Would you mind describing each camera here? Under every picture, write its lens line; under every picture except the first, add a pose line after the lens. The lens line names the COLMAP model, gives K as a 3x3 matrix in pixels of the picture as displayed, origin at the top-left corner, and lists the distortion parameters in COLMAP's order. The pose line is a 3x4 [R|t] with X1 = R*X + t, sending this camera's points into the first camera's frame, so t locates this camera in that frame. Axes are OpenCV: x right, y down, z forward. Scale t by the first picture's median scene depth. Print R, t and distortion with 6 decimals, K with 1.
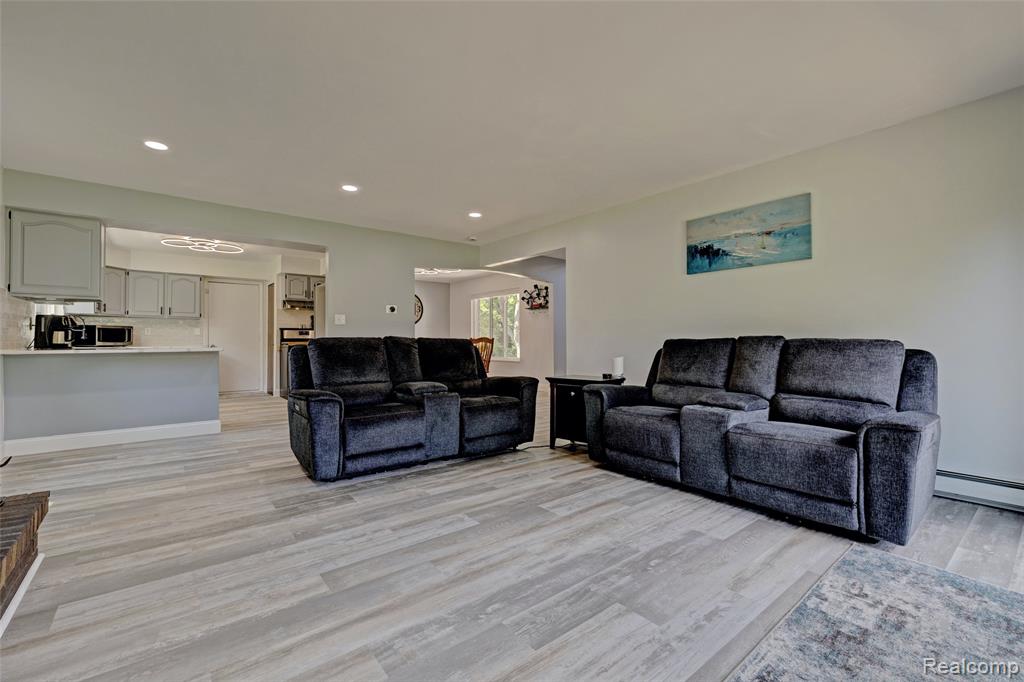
lens RADIAL K [[437.8, 0, 512.0], [0, 437.8, 341.0], [0, 0, 1]] dist [-0.000613, 0.000095]
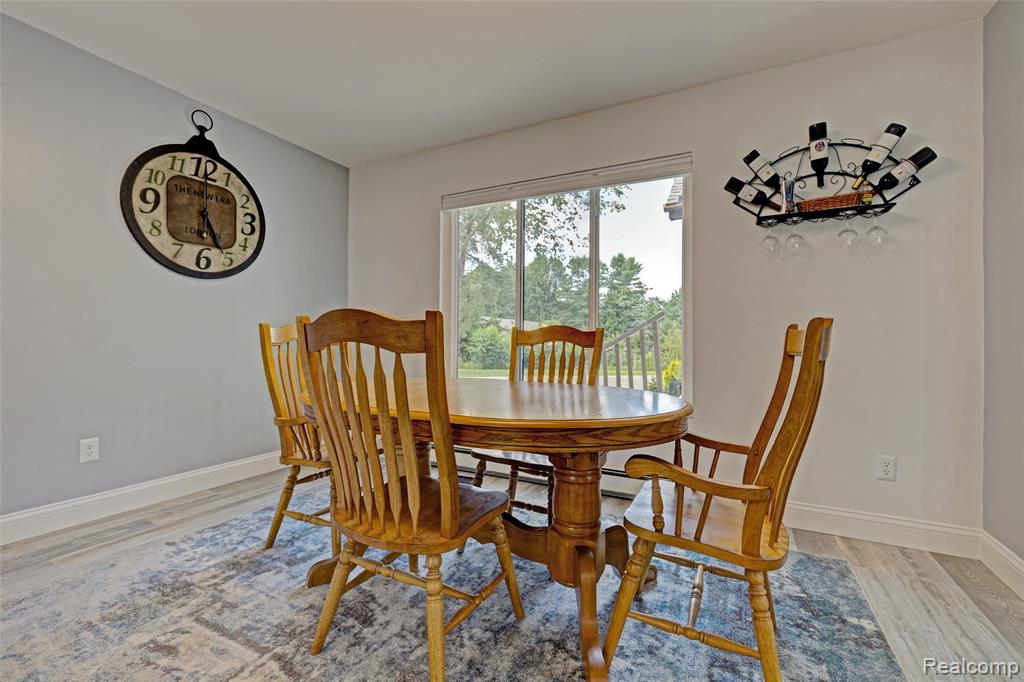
lens RADIAL K [[435.5, 0, 510.9], [0, 435.5, 339.2], [0, 0, 1]] dist [-0.001489, -0.000049]
pose [[0.914263, 0.011291, 0.404964, -0.547700], [-0.011853, 0.999929, -0.001120, 0.001274], [-0.404948, -0.003776, 0.914332, 2.151446]]
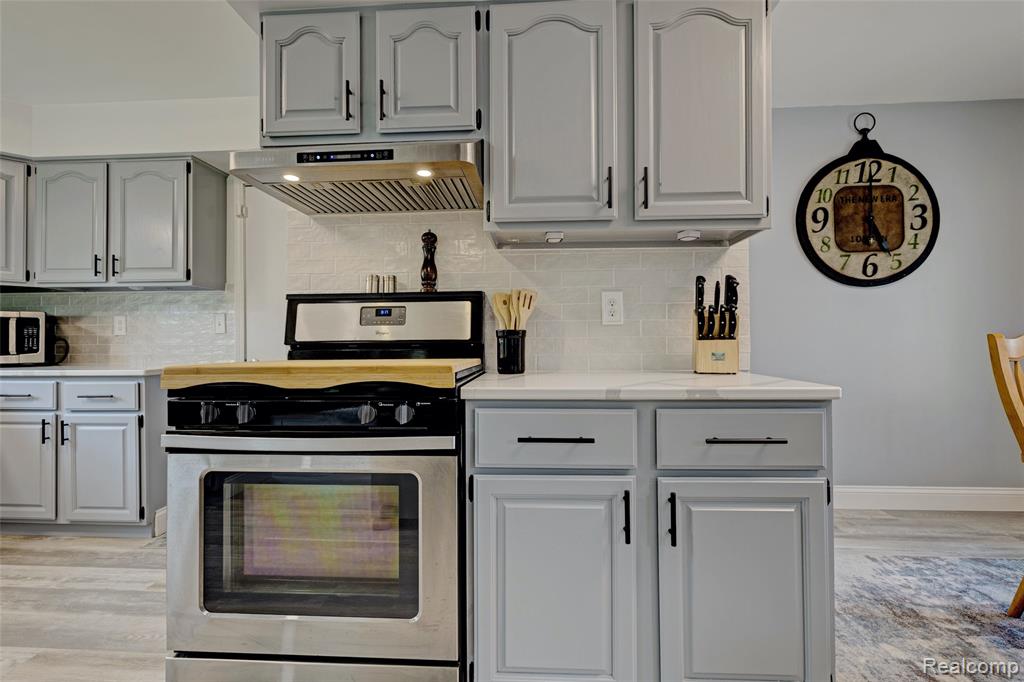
lens RADIAL K [[452.3, 0, 512.6], [0, 452.3, 338.7], [0, 0, 1]] dist [-0.001320, -0.000256]
pose [[0.739398, -0.011251, -0.673174, -0.676778], [0.007058, 0.999935, -0.008960, -0.010146], [0.673231, 0.001873, 0.739430, 2.102055]]
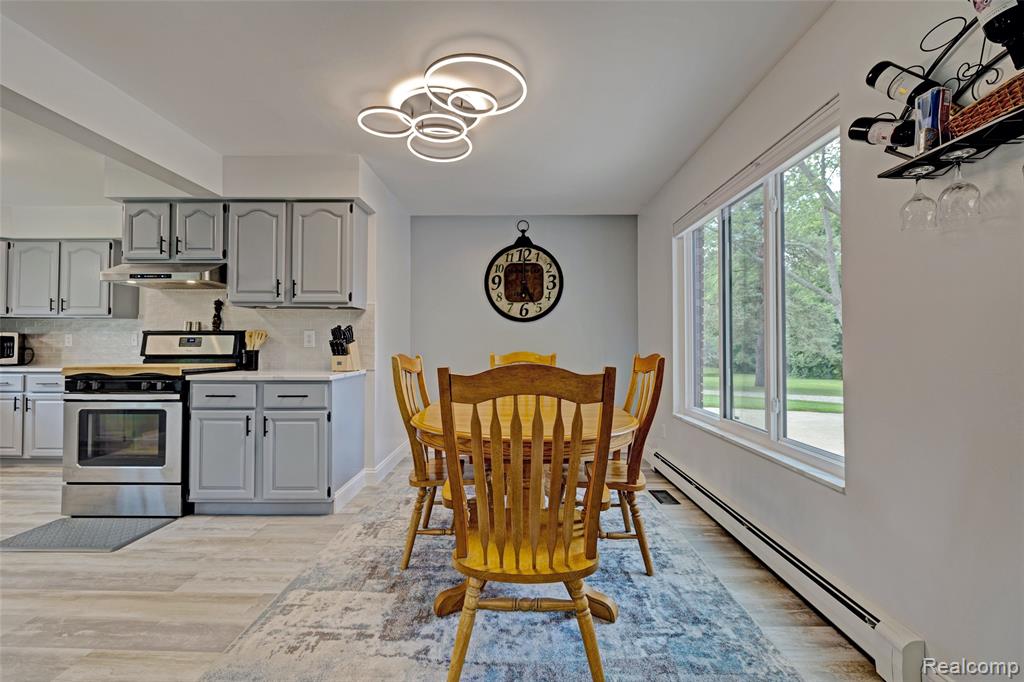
lens RADIAL K [[429.4, 0, 513.2], [0, 429.4, 339.2], [0, 0, 1]] dist [-0.001553, -0.000066]
pose [[0.769563, -0.009448, -0.638501, 0.072289], [-0.000538, 0.999881, -0.015443, -0.033533], [0.638570, 0.012228, 0.769466, 2.096797]]
